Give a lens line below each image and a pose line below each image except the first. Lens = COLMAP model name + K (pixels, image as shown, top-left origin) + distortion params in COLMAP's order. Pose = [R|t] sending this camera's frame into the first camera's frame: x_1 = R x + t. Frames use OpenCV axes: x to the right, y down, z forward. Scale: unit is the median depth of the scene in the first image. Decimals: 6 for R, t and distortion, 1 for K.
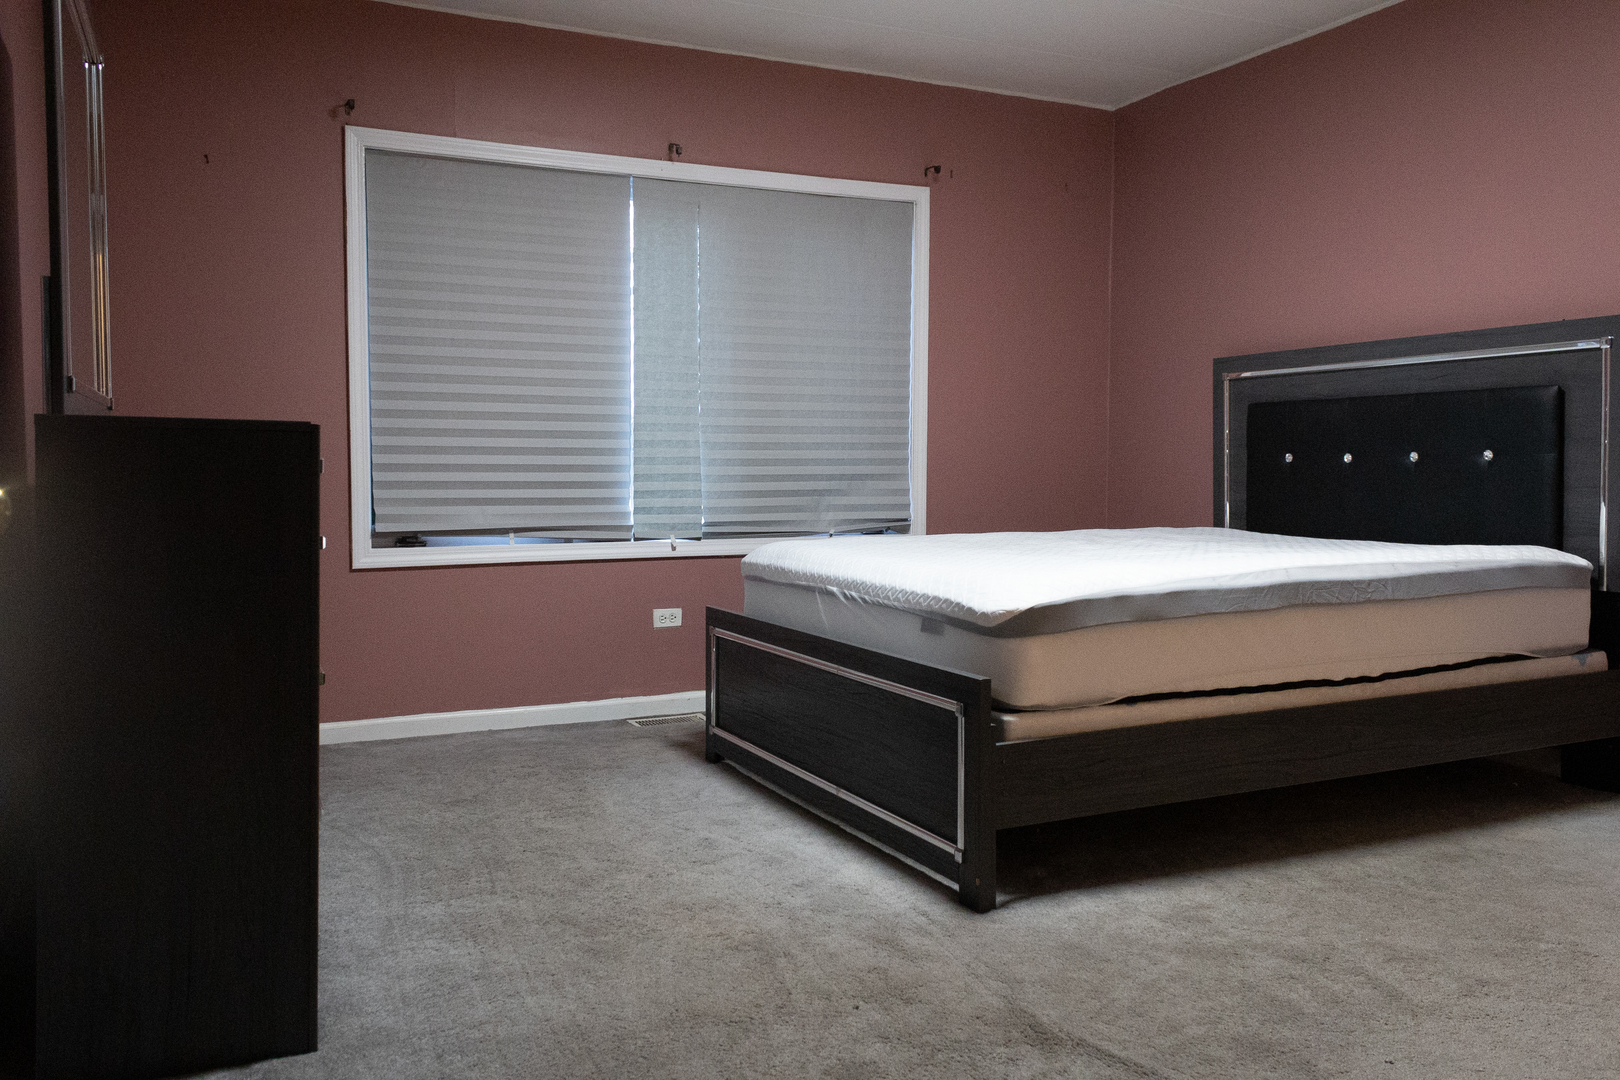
lens RADIAL K [[1319.8, 0, 797.1], [0, 1319.8, 537.1], [0, 0, 1]] dist [0.075835, -0.107002]
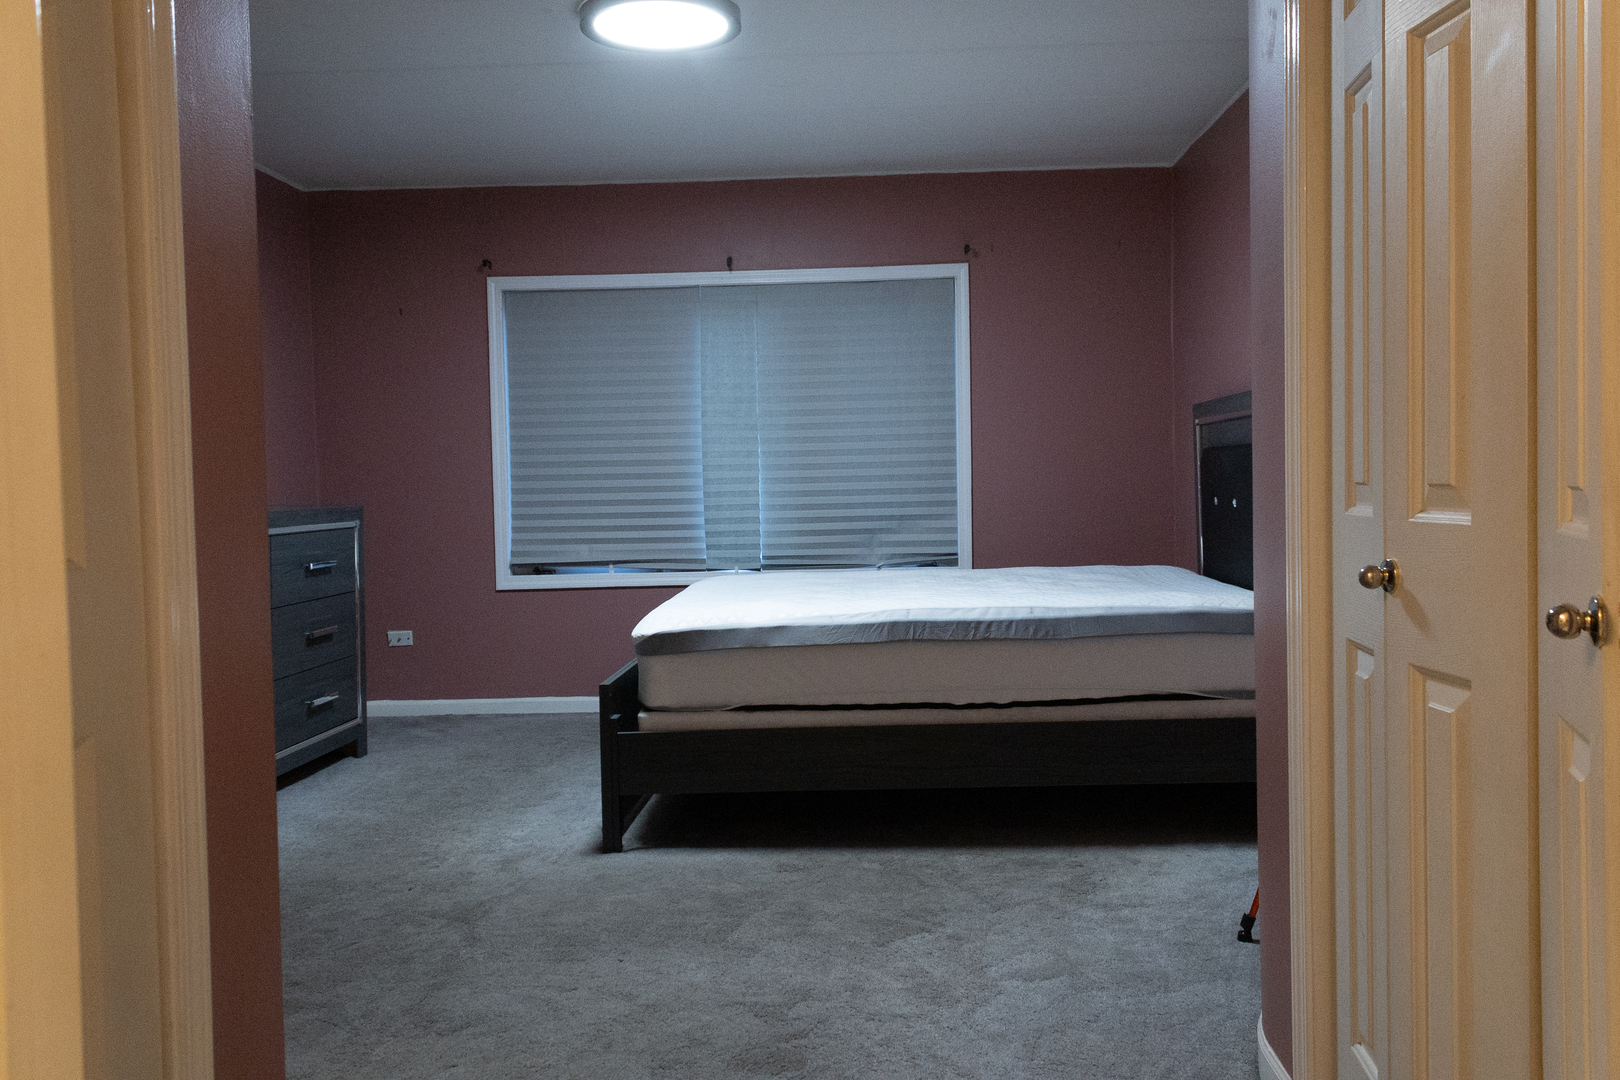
lens RADIAL K [[1315.4, 0, 804.5], [0, 1315.4, 530.6], [0, 0, 1]] dist [0.059748, -0.067938]
pose [[0.882125, -0.001130, -0.471015, 0.586221], [-0.004303, 0.999936, -0.010458, -0.024484], [0.470996, 0.011252, 0.882063, -0.073804]]
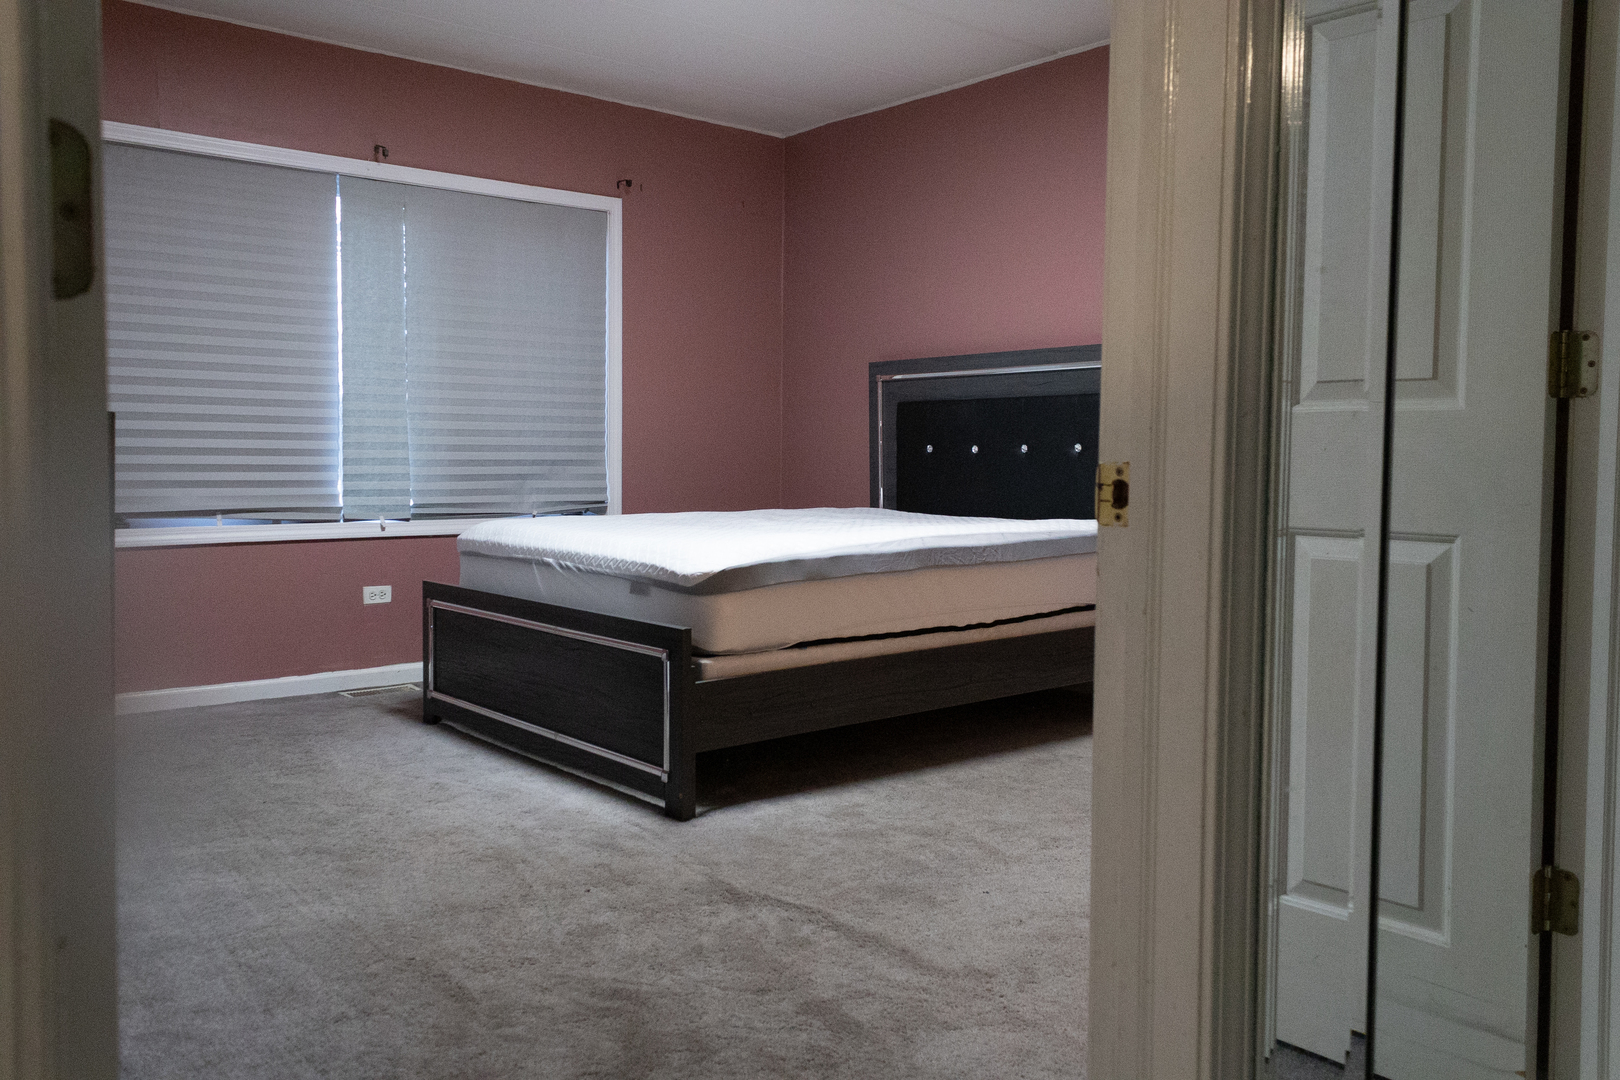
lens RADIAL K [[1319.8, 0, 797.1], [0, 1319.8, 537.1], [0, 0, 1]] dist [0.075835, -0.107002]
pose [[0.970504, -0.008403, 0.240940, -0.029981], [0.006173, 0.999931, 0.010012, 0.007006], [-0.241008, -0.008229, 0.970488, -0.117560]]
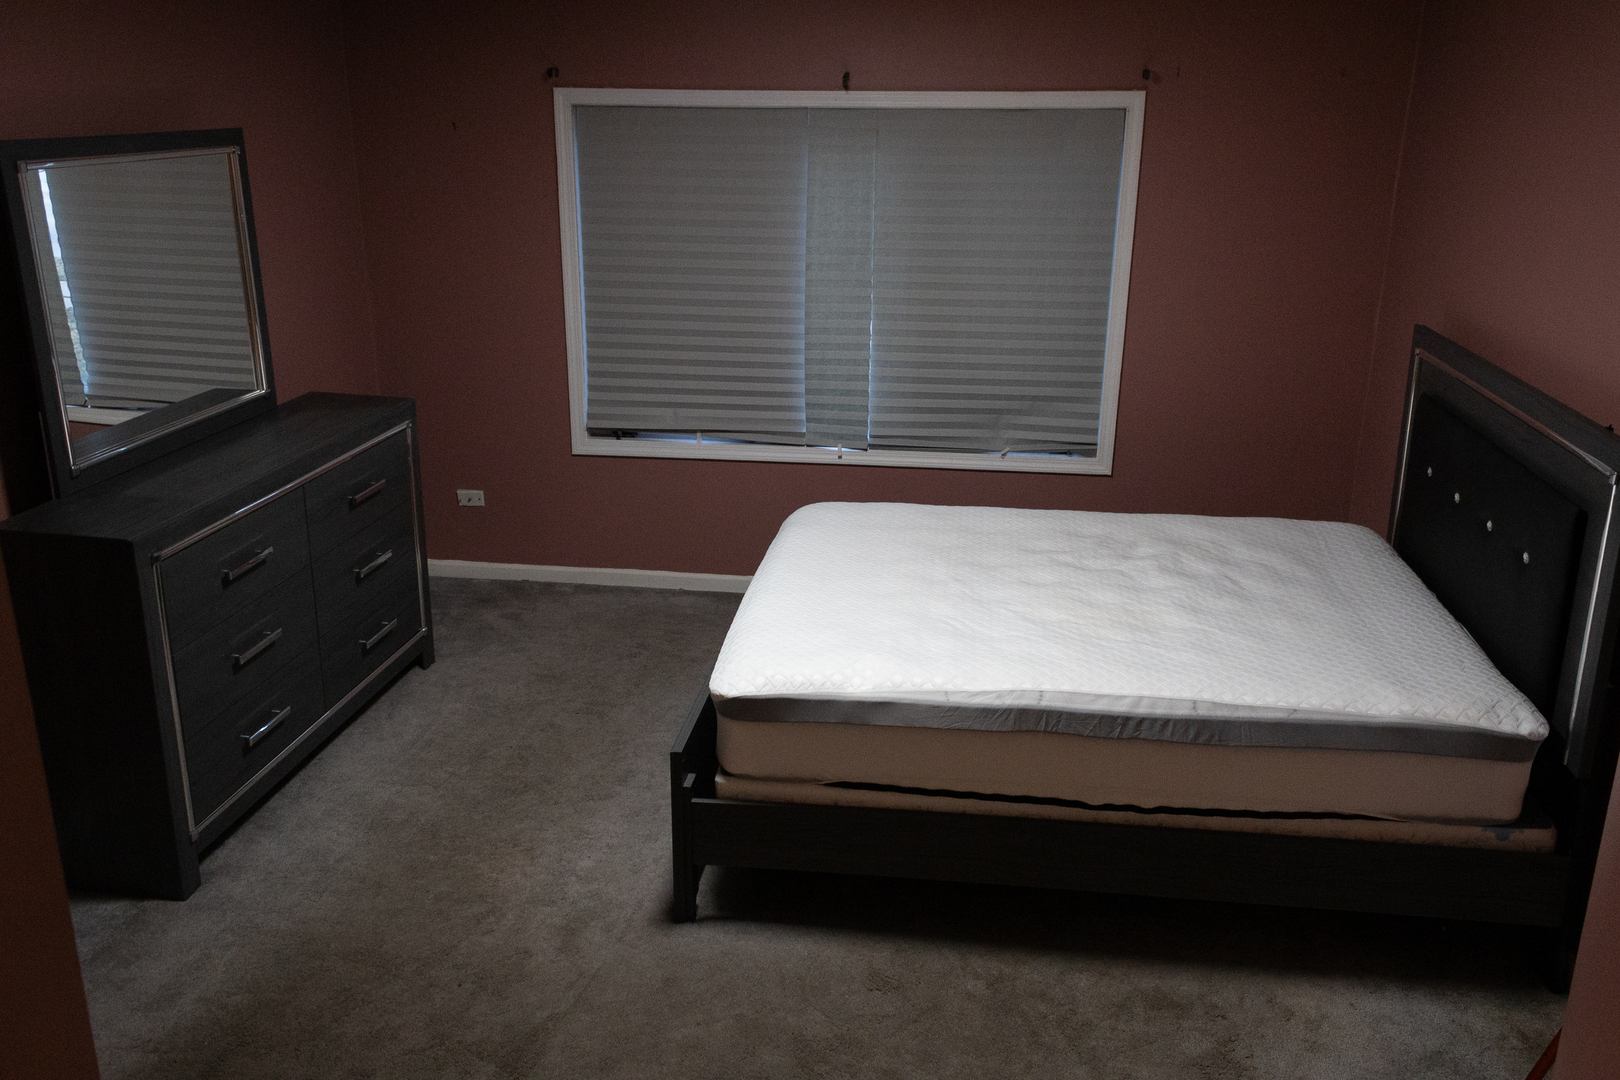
lens RADIAL K [[1315.4, 0, 804.5], [0, 1315.4, 530.6], [0, 0, 1]] dist [0.059748, -0.067938]
pose [[0.839469, 0.178106, -0.513391, 0.486502], [-0.036098, 0.960952, 0.274349, -0.247412], [0.542207, -0.211775, 0.813119, 0.083699]]
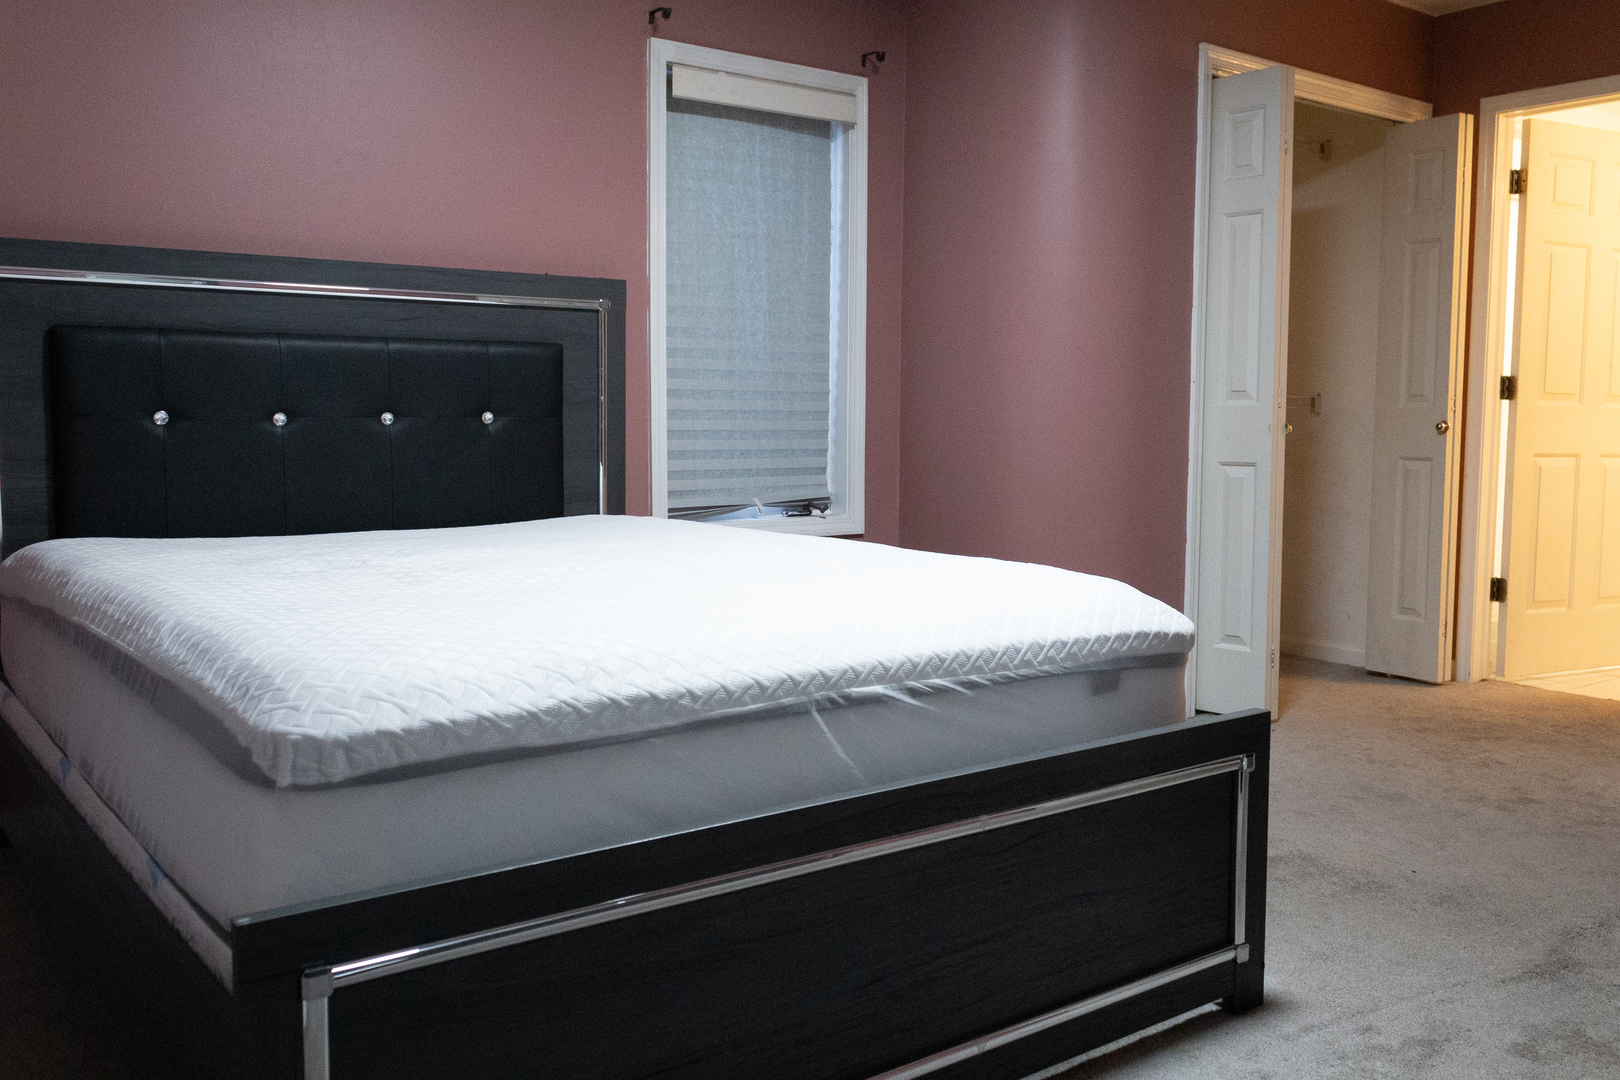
lens RADIAL K [[1382.7, 0, 809.4], [0, 1382.7, 510.0], [0, 0, 1]] dist [-0.014203, -0.009825]
pose [[-0.208420, -0.067963, 0.975675, -0.351969], [0.049204, 0.995591, 0.079861, -0.052875], [-0.976801, 0.064652, -0.204157, 0.846524]]
